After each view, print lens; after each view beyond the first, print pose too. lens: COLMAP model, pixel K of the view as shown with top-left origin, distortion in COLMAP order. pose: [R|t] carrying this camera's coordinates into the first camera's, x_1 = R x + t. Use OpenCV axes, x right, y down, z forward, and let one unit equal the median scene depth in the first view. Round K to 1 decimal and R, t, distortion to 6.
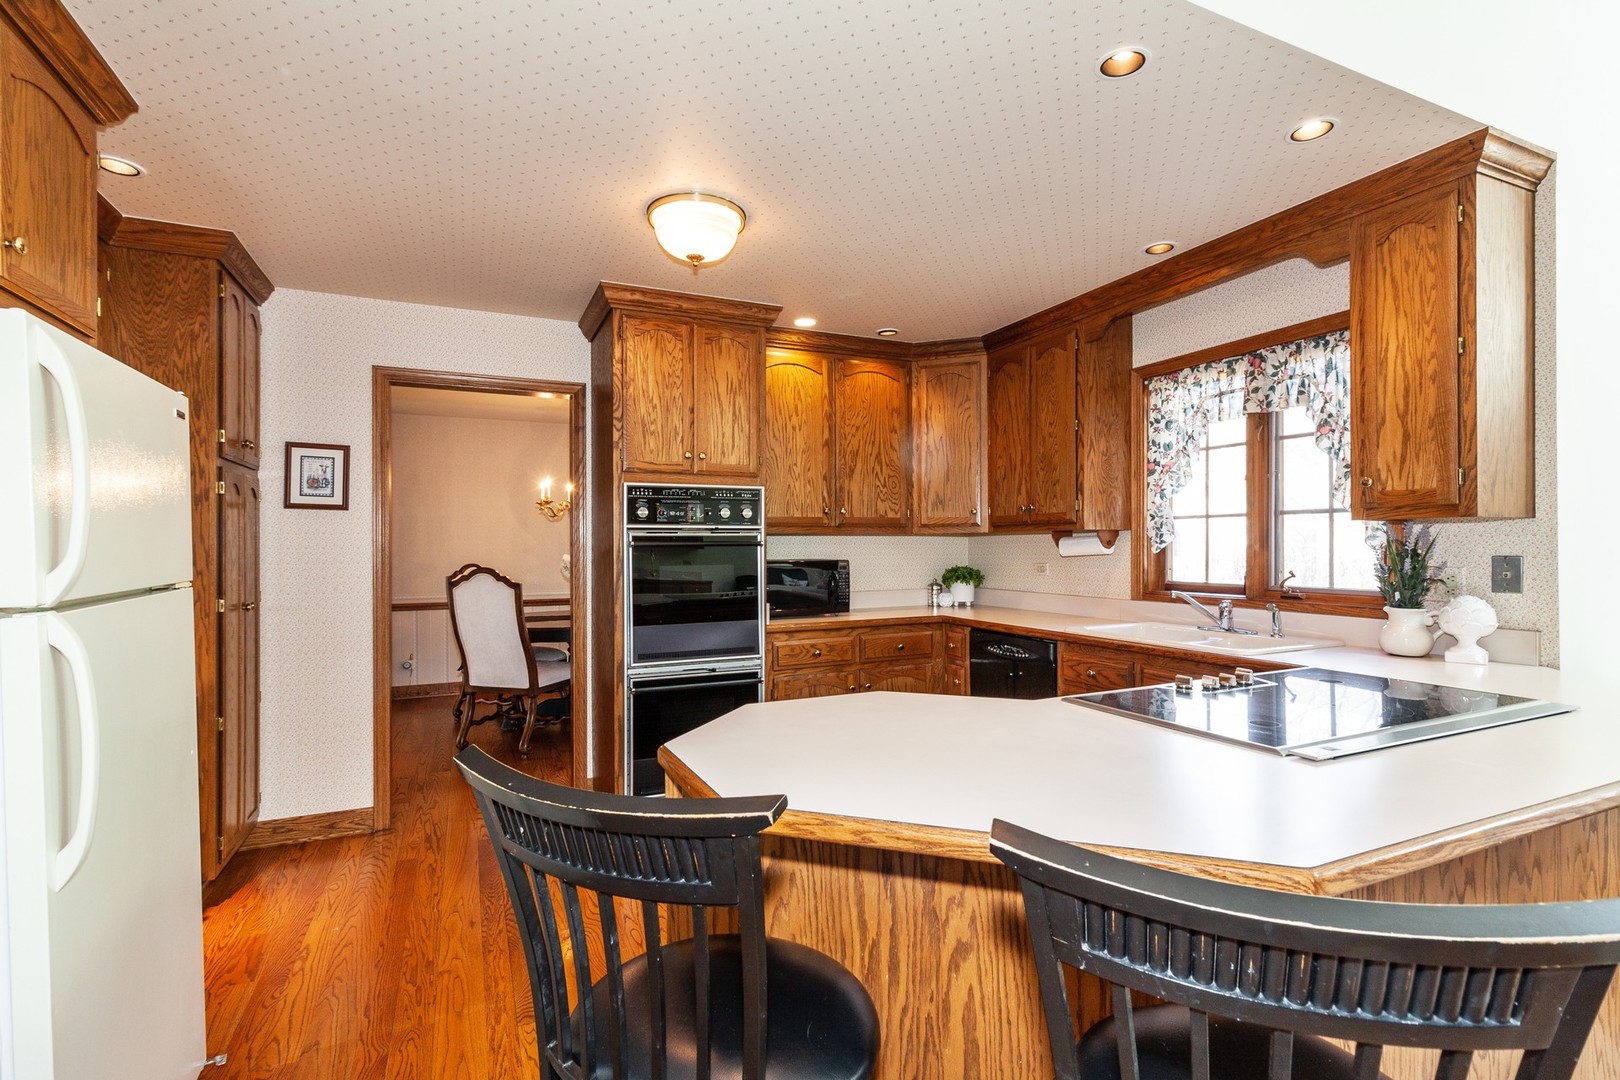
lens RADIAL K [[760.8, 0, 808.7], [0, 760.8, 542.7], [0, 0, 1]] dist [0.010921, -0.000134]
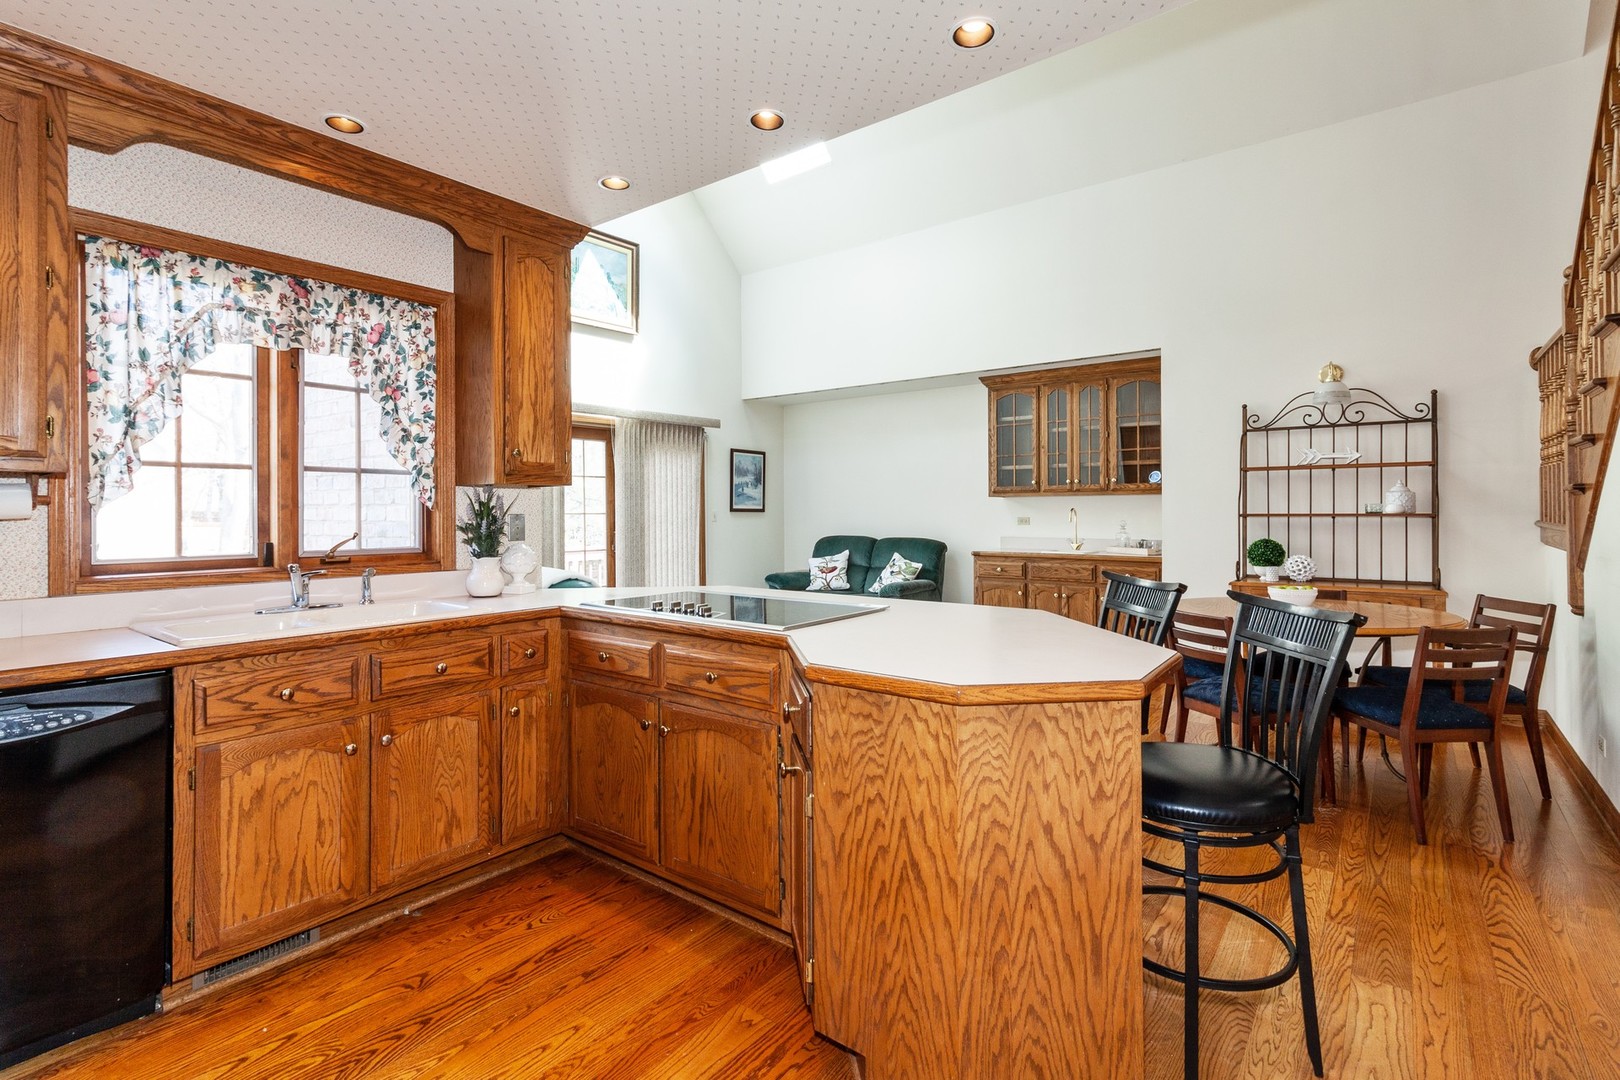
lens RADIAL K [[760.8, 0, 816.4], [0, 760.8, 505.5], [0, 0, 1]] dist [0.010921, -0.000134]
pose [[-0.464687, 0.017581, 0.885301, -0.460098], [0.004541, 0.999837, -0.017472, 0.022429], [-0.885464, -0.004099, -0.464691, 0.942134]]
